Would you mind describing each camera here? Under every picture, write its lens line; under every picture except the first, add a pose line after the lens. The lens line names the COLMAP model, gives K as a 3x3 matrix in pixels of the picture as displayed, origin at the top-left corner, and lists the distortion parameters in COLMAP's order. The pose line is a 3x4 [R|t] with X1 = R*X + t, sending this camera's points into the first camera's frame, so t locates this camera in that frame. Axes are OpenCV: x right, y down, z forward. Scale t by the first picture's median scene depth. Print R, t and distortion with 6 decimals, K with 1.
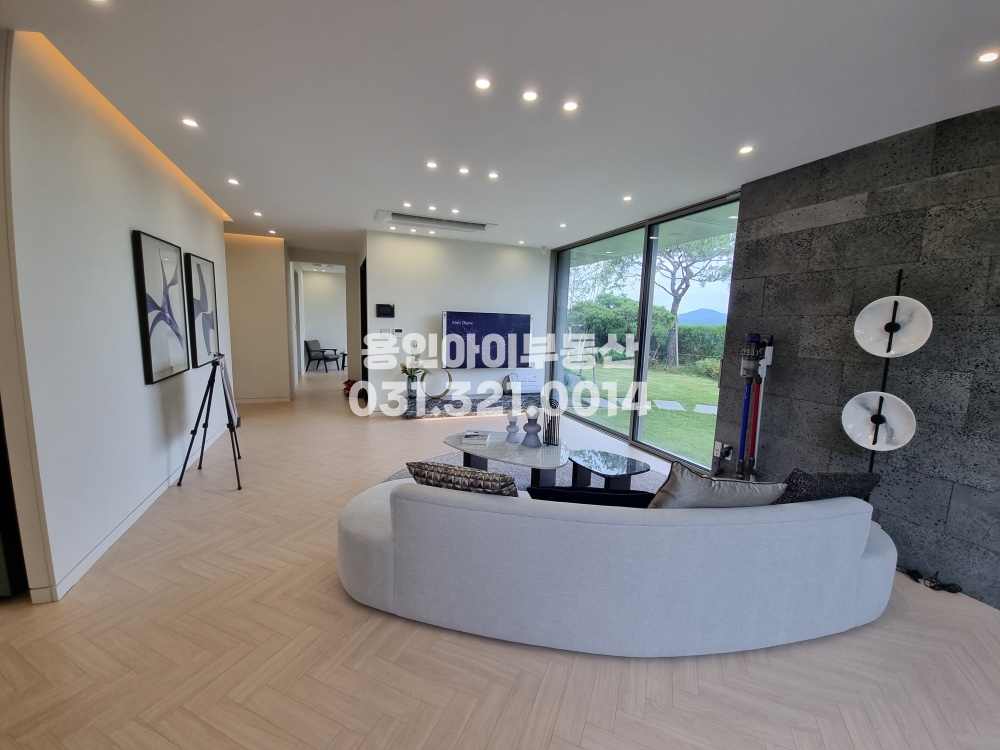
lens RADIAL K [[401.5, 0, 500.0], [0, 401.5, 375.0], [0, 0, 1]] dist [-0.000902, -0.000090]
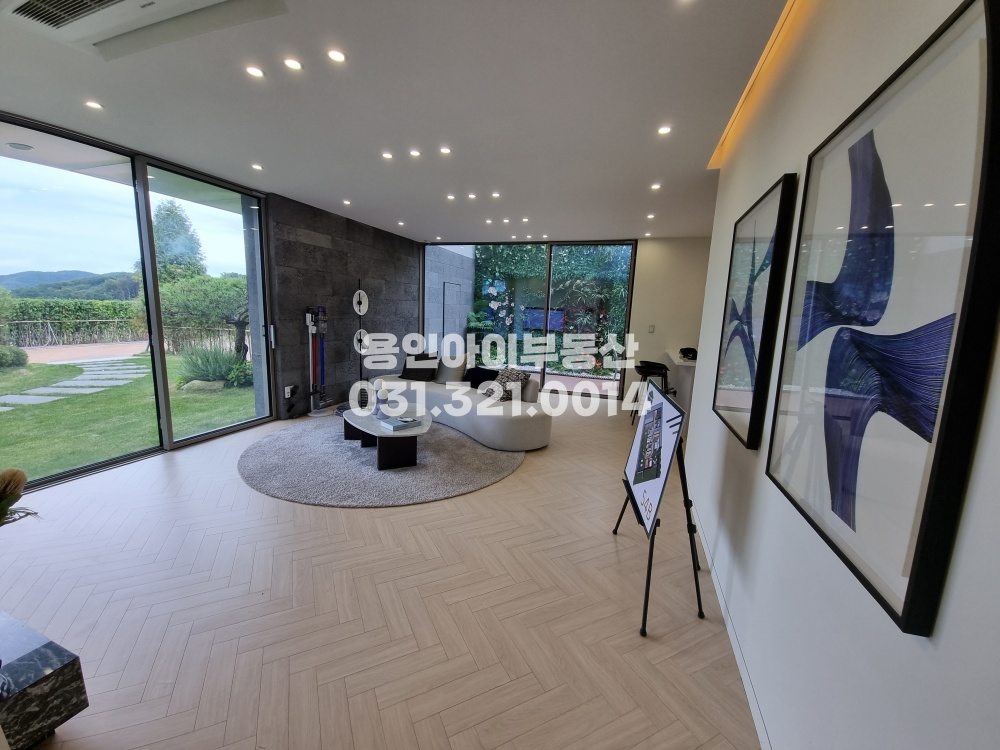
lens RADIAL K [[401.5, 0, 500.0], [0, 401.5, 375.0], [0, 0, 1]] dist [-0.000902, -0.000090]
pose [[-0.761255, -0.161962, 0.627900, -0.991532], [0.024035, 0.960593, 0.276917, -0.270546], [-0.648007, 0.225896, -0.727364, 1.779685]]
